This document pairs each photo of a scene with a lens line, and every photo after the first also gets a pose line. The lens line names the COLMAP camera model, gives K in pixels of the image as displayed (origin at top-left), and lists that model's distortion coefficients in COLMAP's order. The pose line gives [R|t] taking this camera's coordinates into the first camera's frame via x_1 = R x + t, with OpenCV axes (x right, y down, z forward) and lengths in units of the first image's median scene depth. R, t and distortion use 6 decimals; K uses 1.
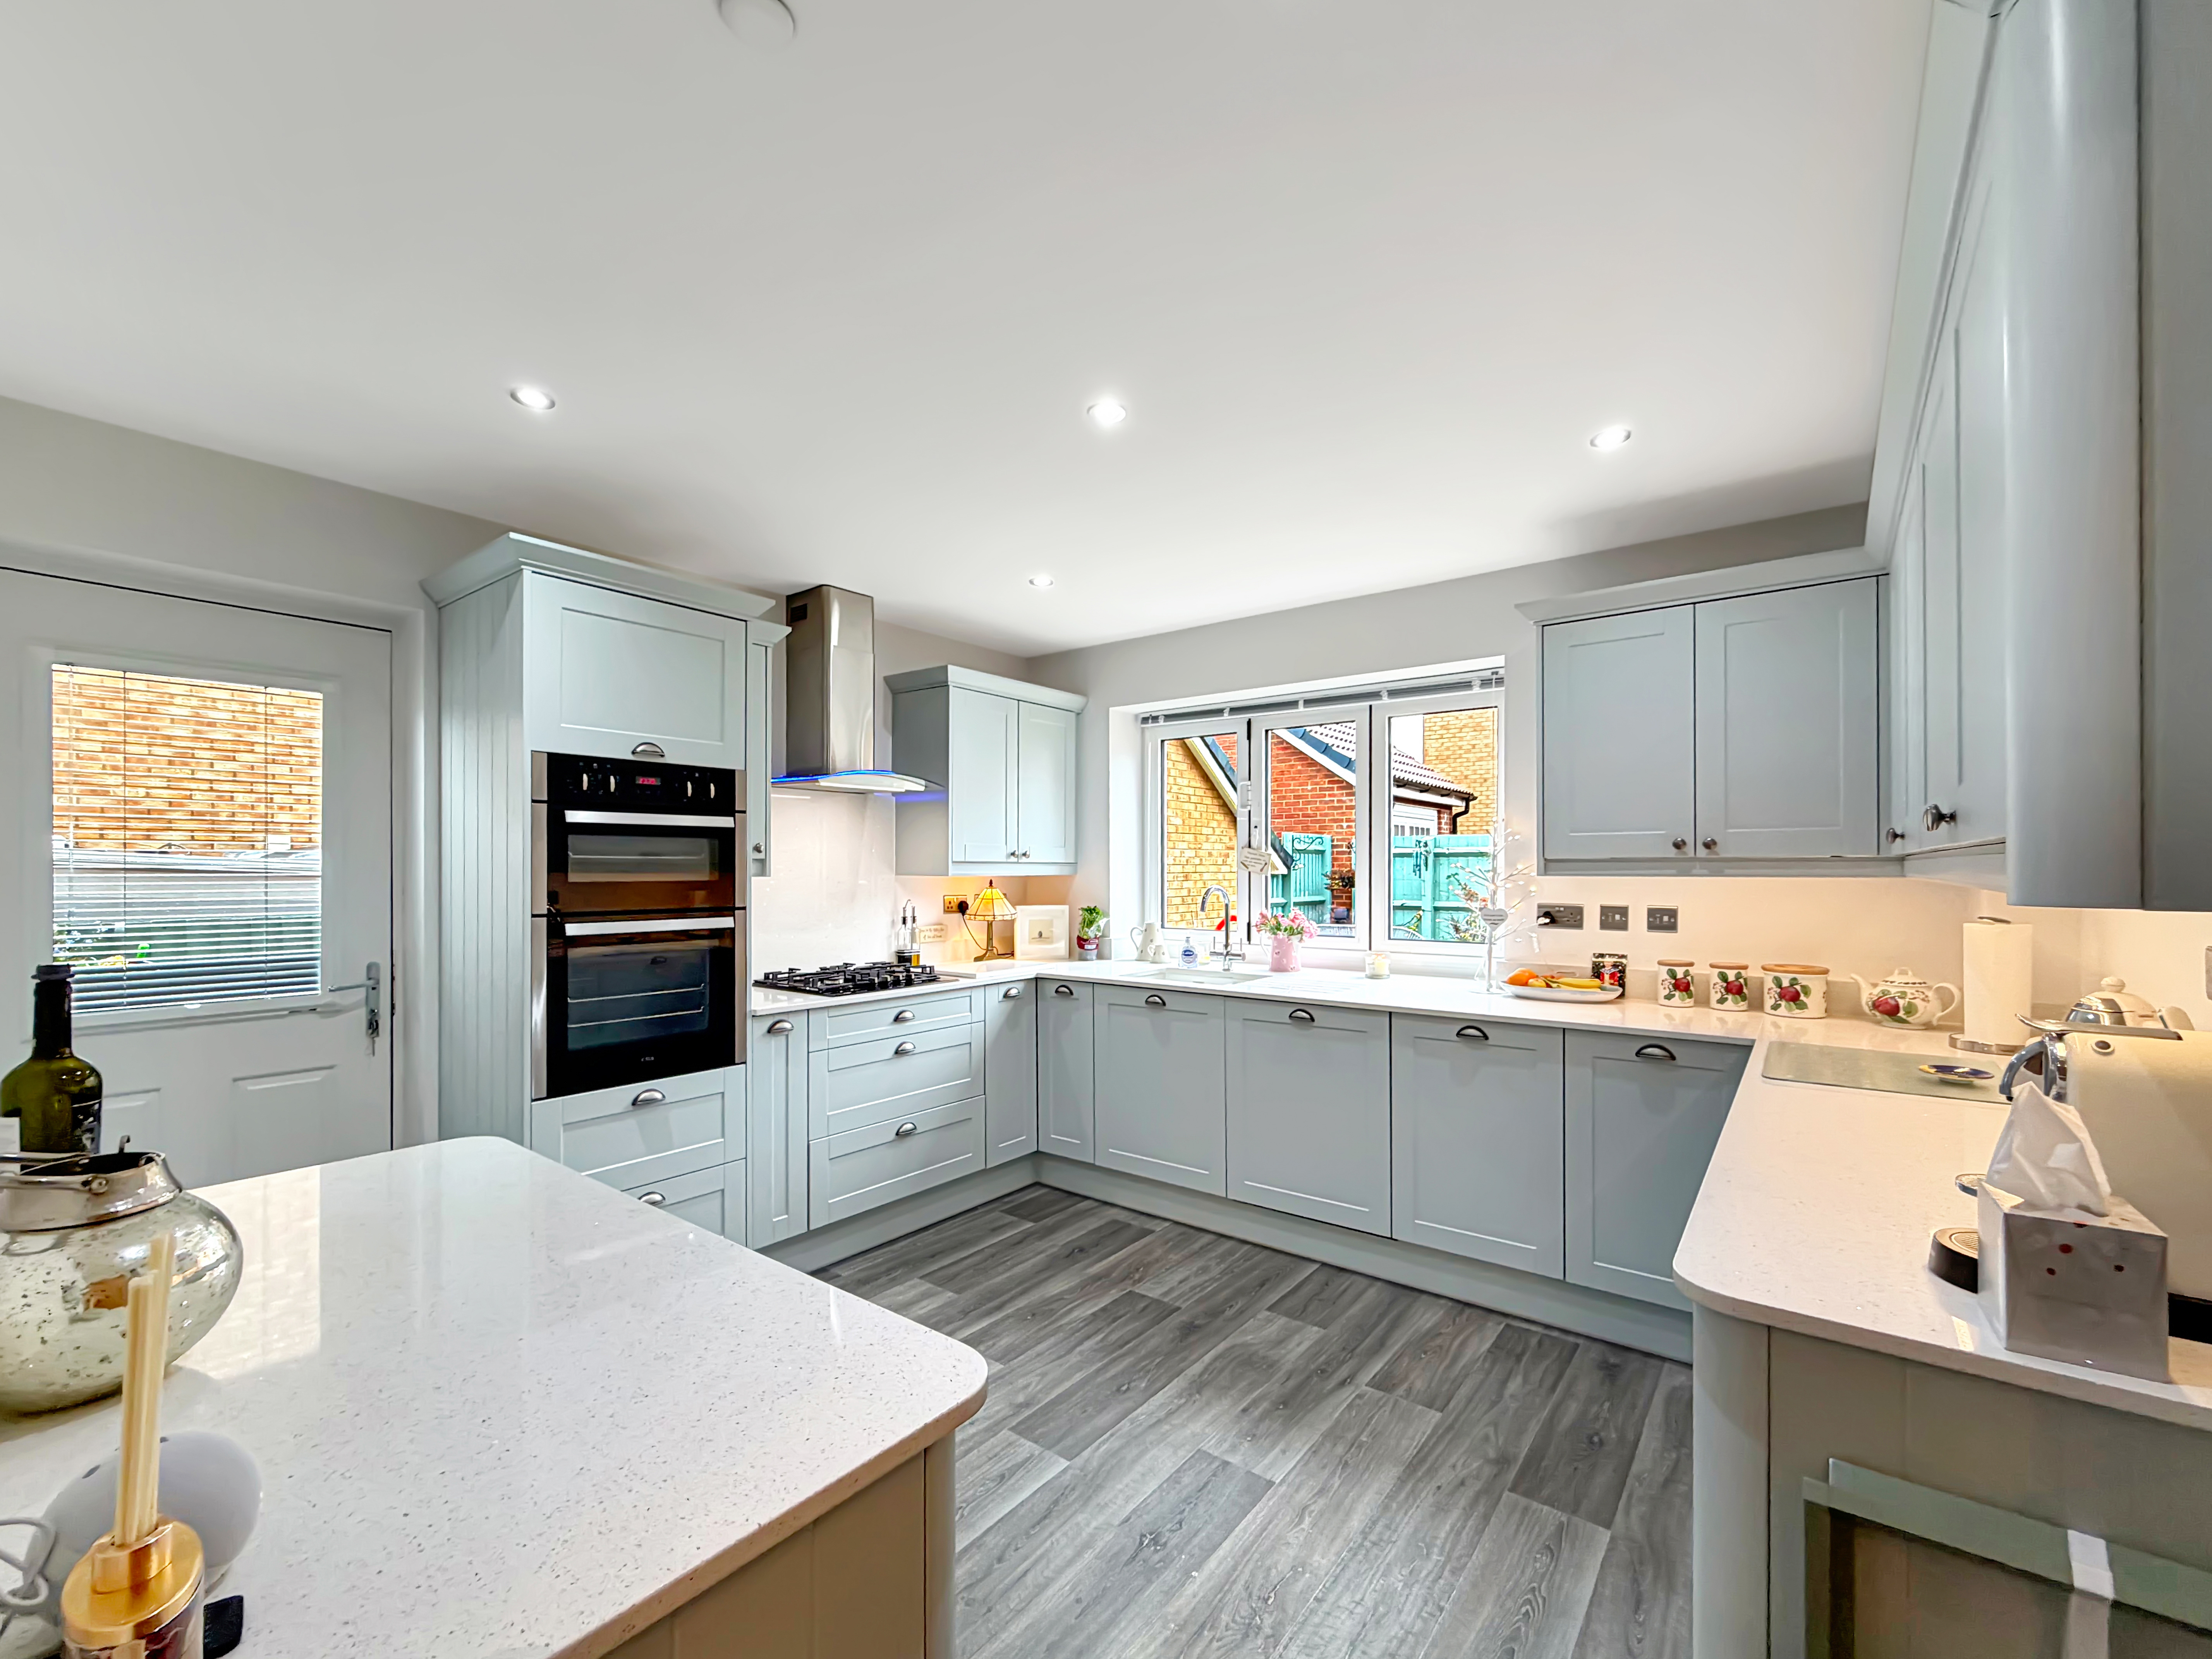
lens RADIAL K [[930.5, 0, 1107.3], [0, 930.5, 869.3], [0, 0, 1]] dist [-0.003378, -0.000075]
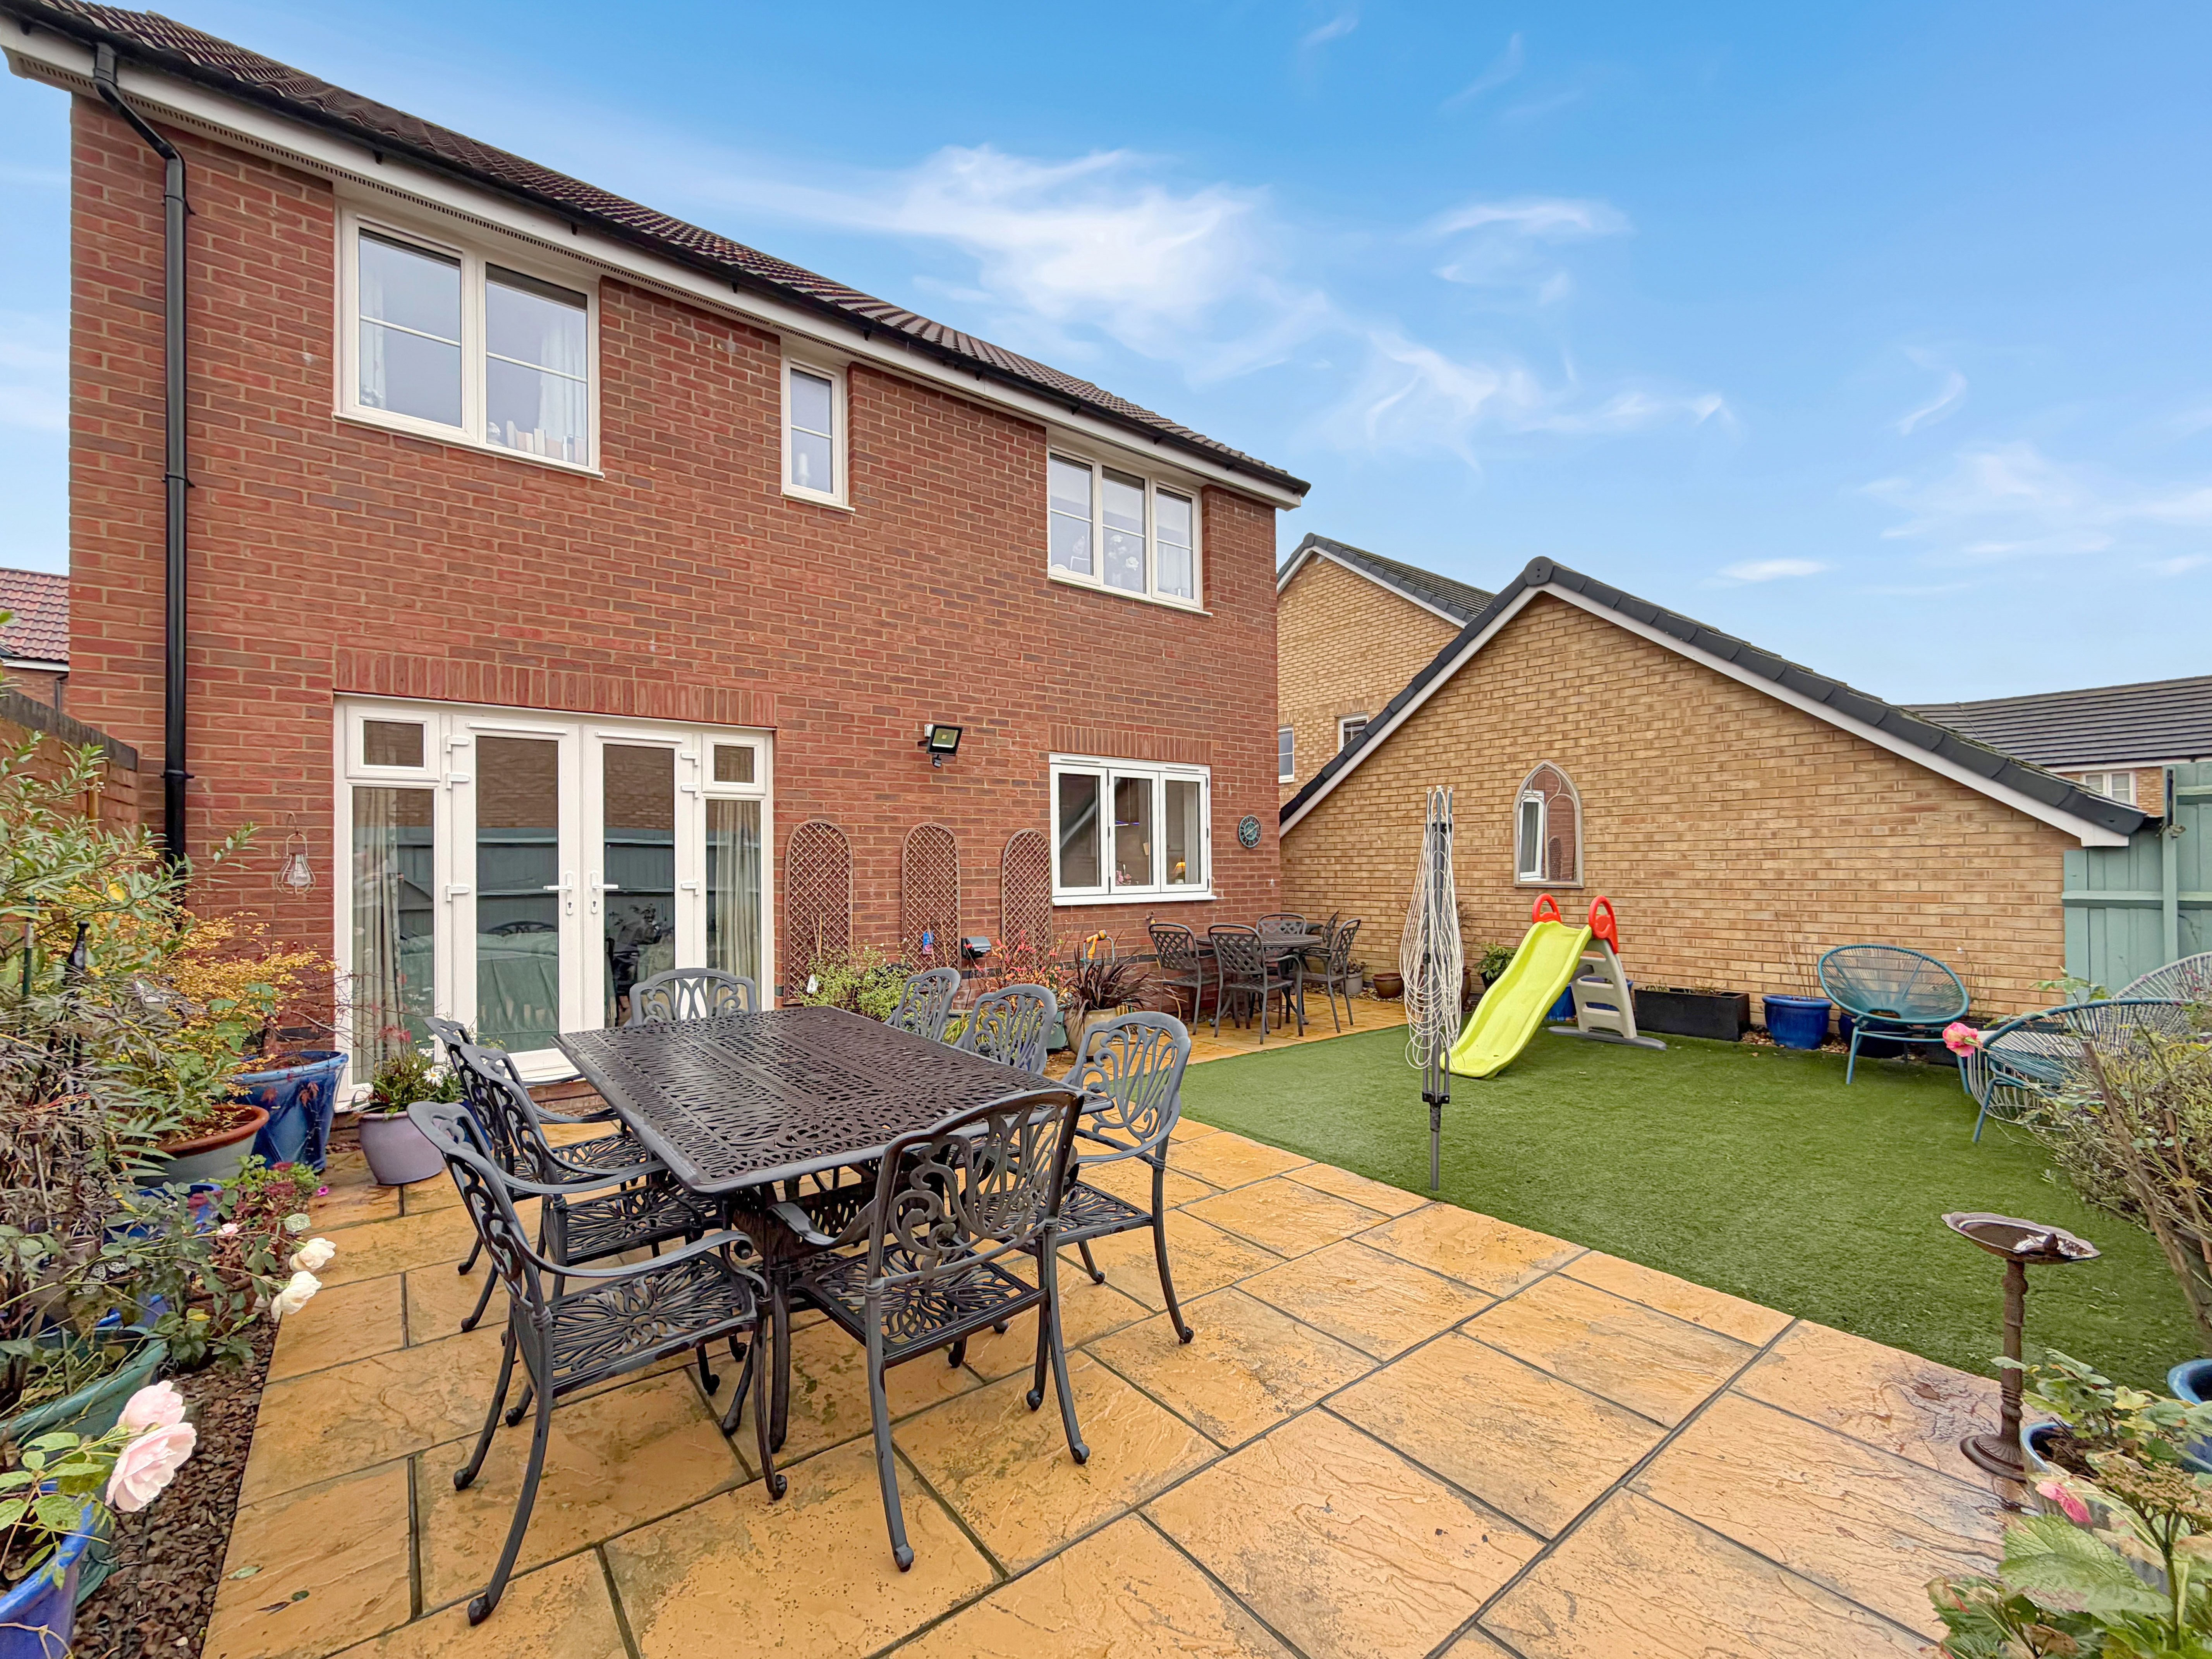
lens RADIAL K [[892.3, 0, 1100.7], [0, 892.3, 860.0], [0, 0, 1]] dist [-0.000785, 0.000509]
pose [[-0.241072, -0.006622, -0.970485, 2.209114], [0.005959, 0.999948, -0.008304, 0.036577], [0.970489, -0.007785, -0.241020, 1.497628]]
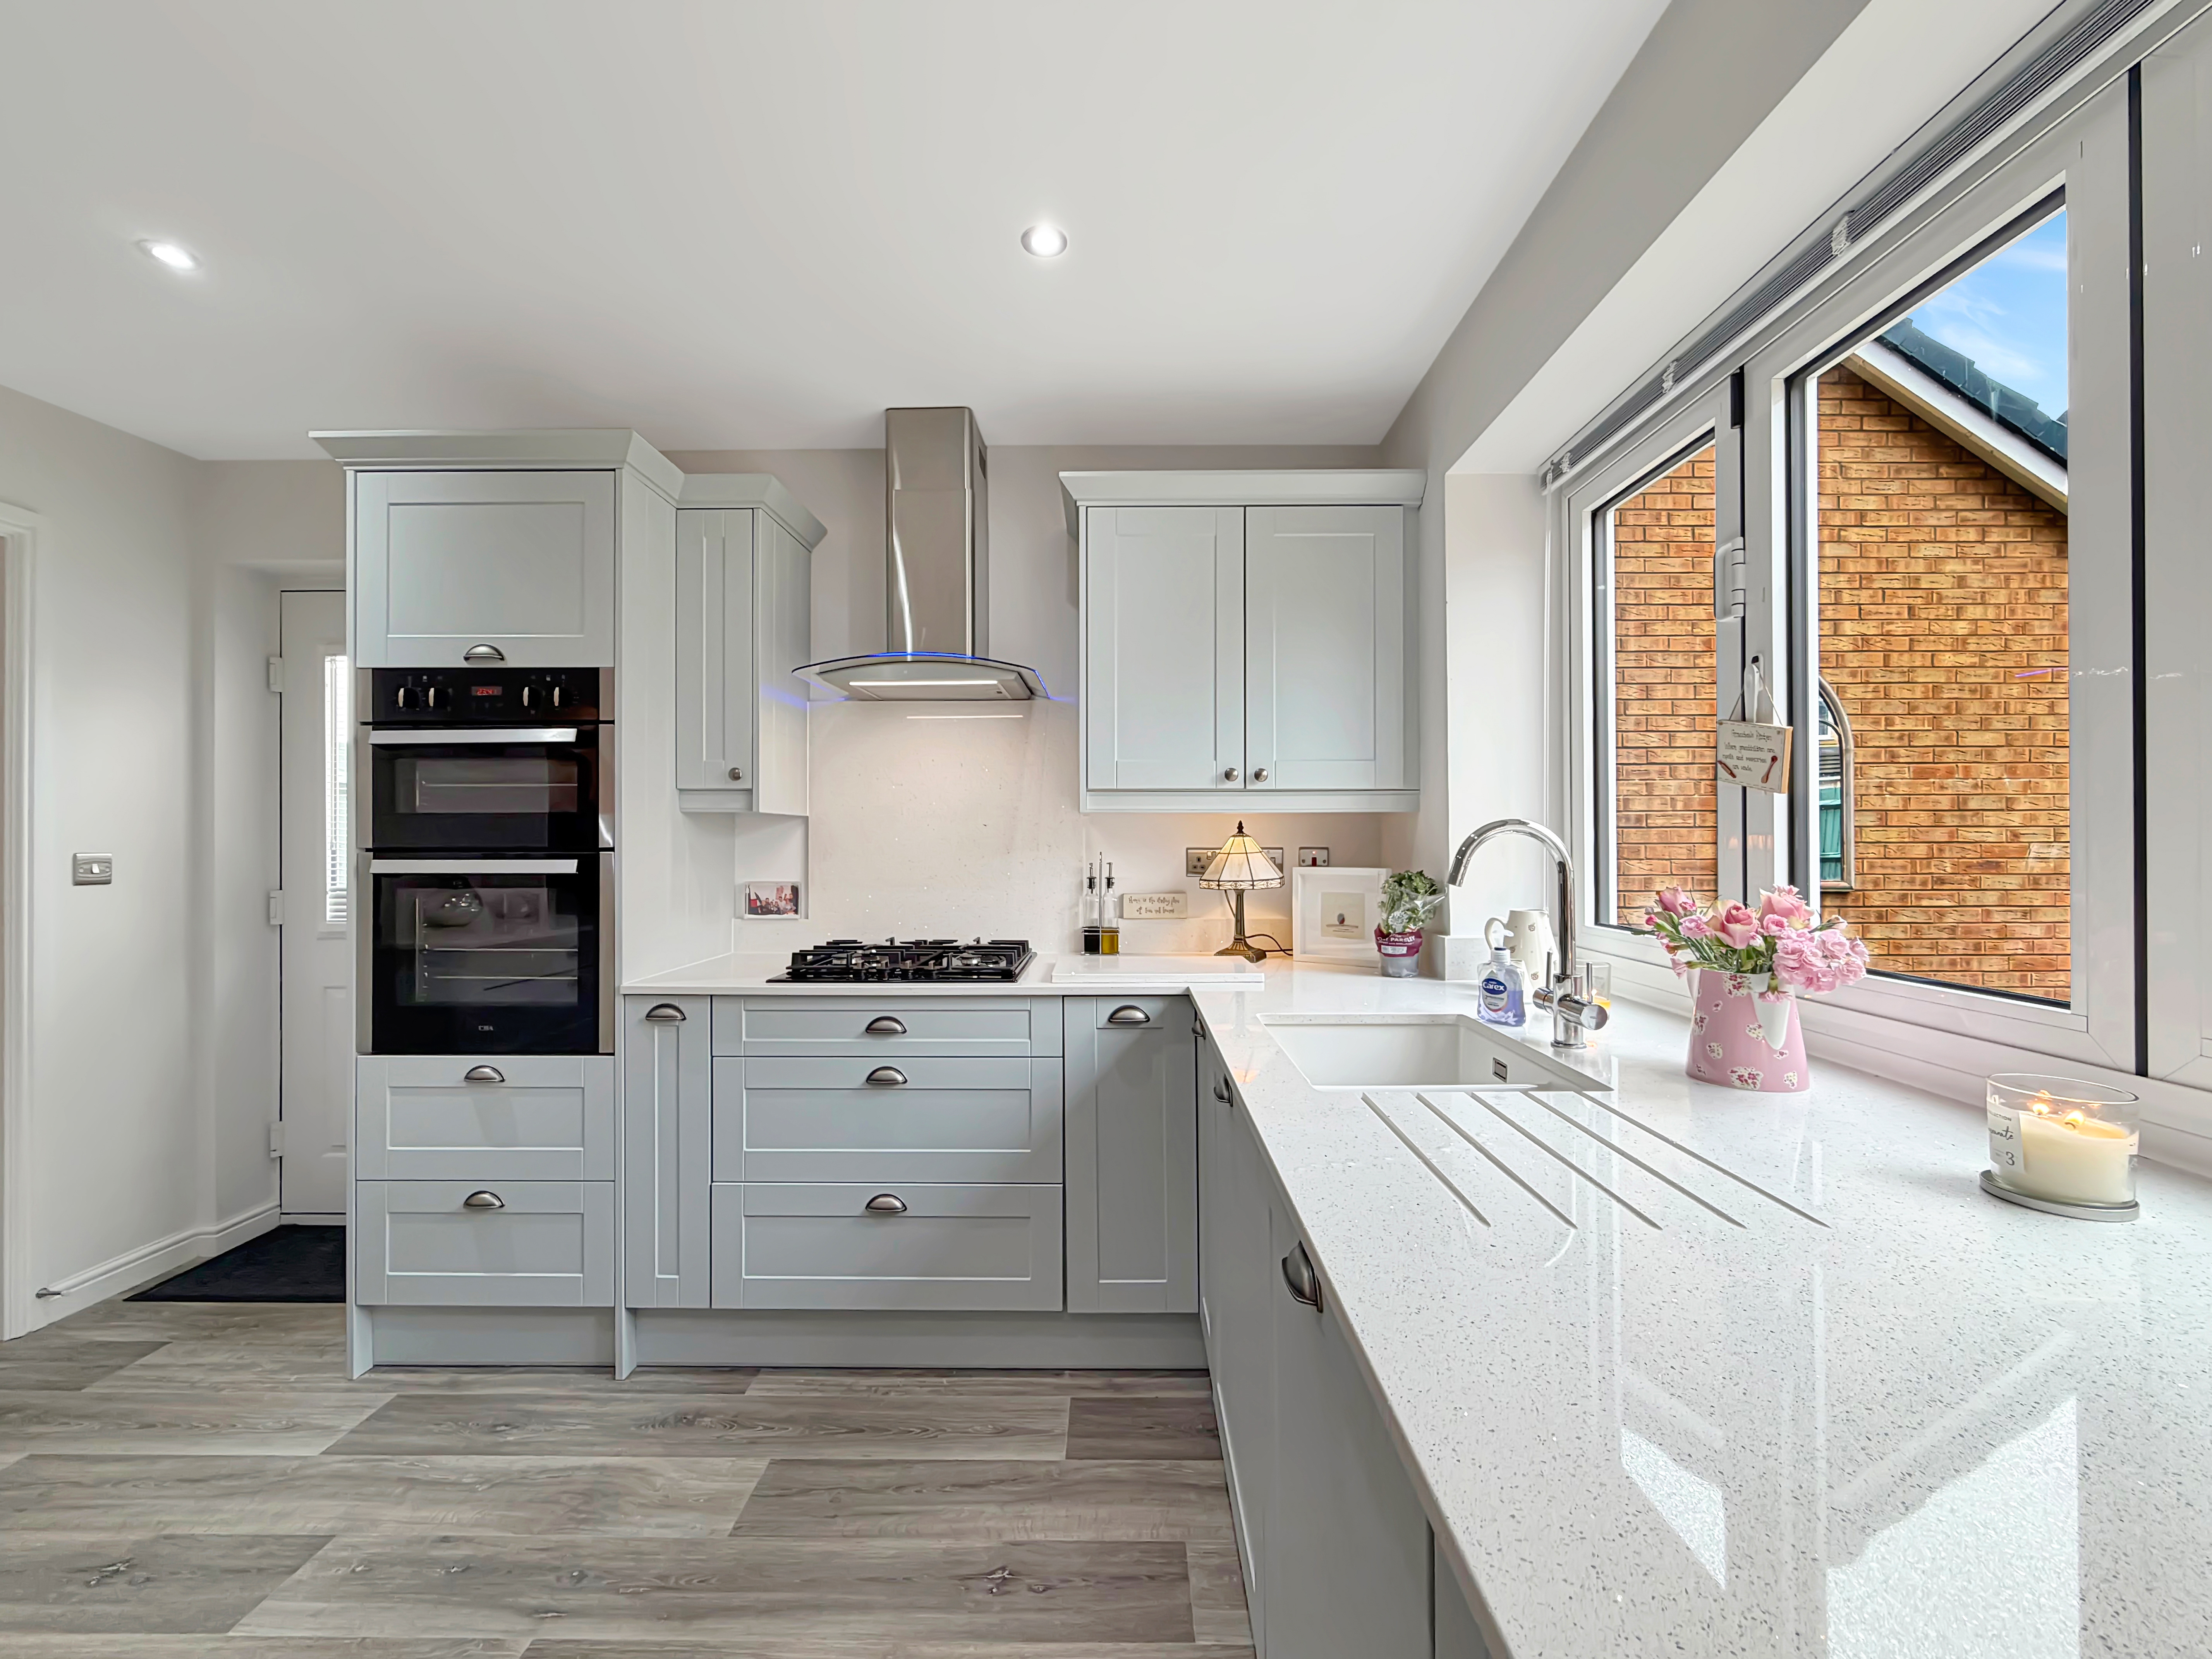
lens RADIAL K [[892.3, 0, 1116.3], [0, 892.3, 833.3], [0, 0, 1]] dist [-0.000785, 0.000509]
pose [[0.599076, -0.008257, -0.800650, 0.323514], [0.000941, 0.999953, -0.009608, 0.026818], [0.800692, 0.005003, 0.599056, 0.662522]]
